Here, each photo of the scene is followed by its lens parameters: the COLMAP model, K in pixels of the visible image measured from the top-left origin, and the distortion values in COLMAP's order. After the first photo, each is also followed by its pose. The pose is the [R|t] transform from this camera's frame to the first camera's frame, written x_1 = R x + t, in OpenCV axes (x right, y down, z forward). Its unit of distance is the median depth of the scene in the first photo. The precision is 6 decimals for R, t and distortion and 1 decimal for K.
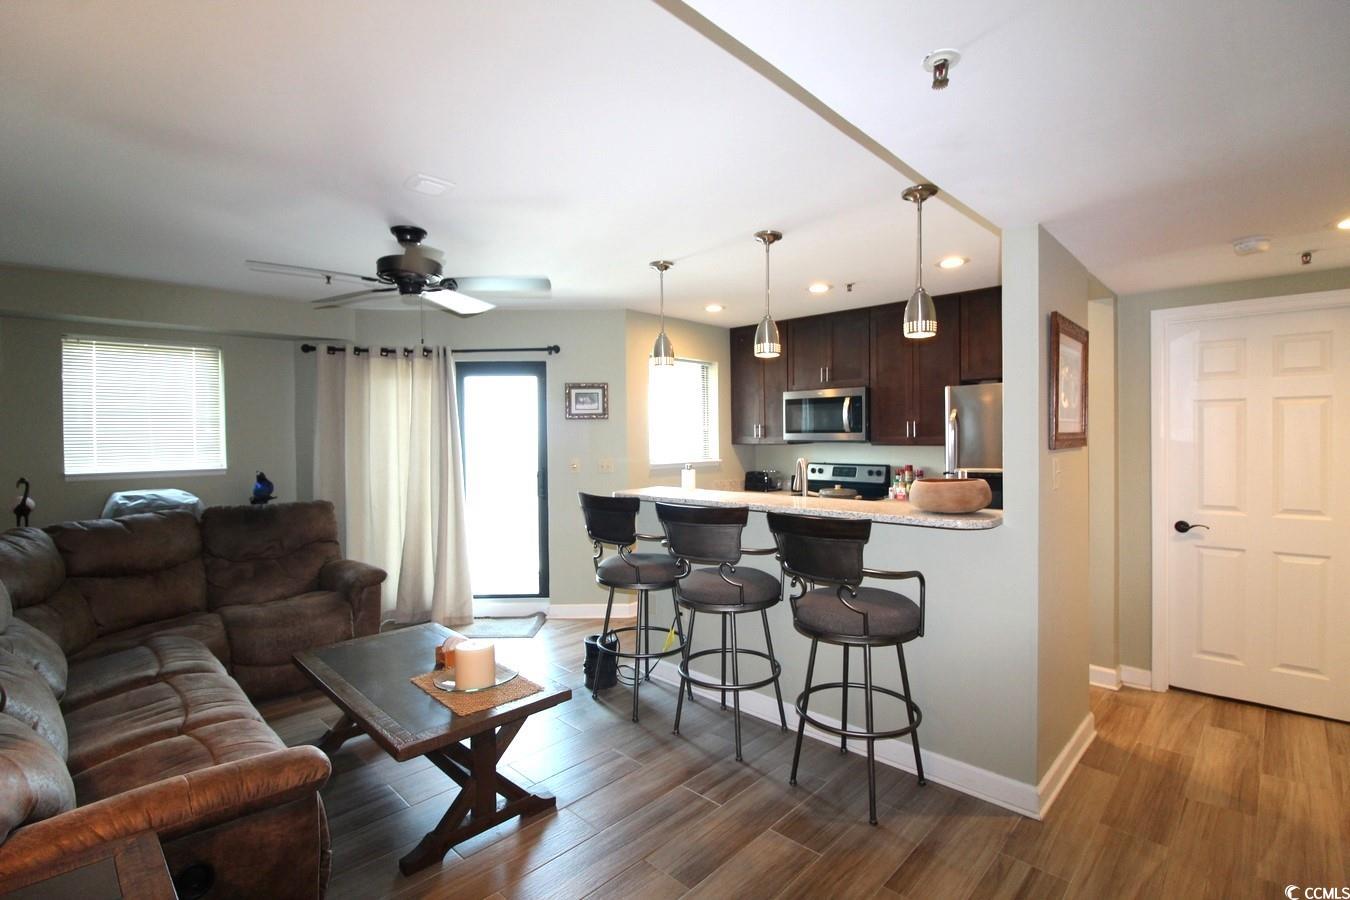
lens RADIAL K [[623.5, 0, 675.0], [0, 623.5, 450.0], [0, 0, 1]] dist [0.000593, -0.011605]
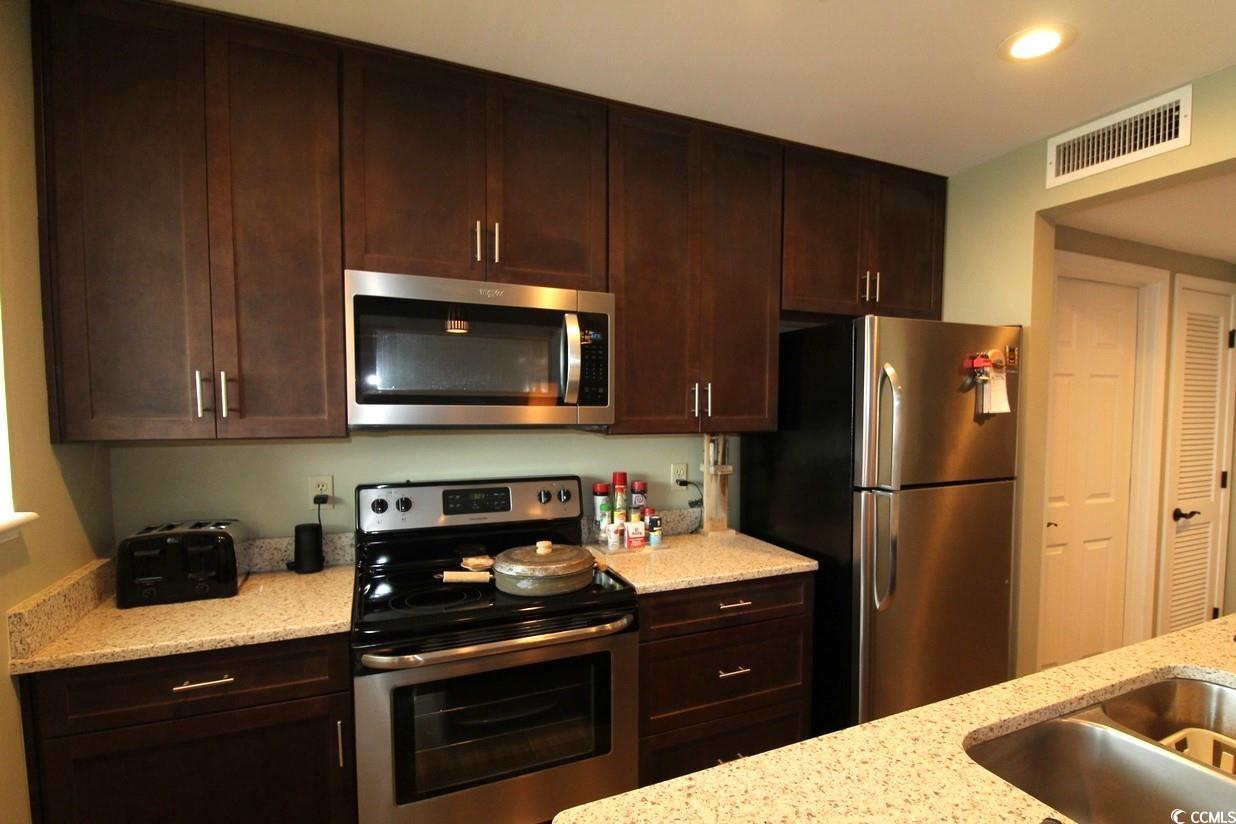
lens RADIAL K [[570.9, 0, 618.0], [0, 570.9, 412.0], [0, 0, 1]] dist [0.000593, -0.011605]
pose [[0.363476, 0.002420, 0.931600, -0.043265], [0.014090, 0.999868, -0.008094, -0.018832], [-0.931497, 0.016068, 0.363394, 0.806082]]
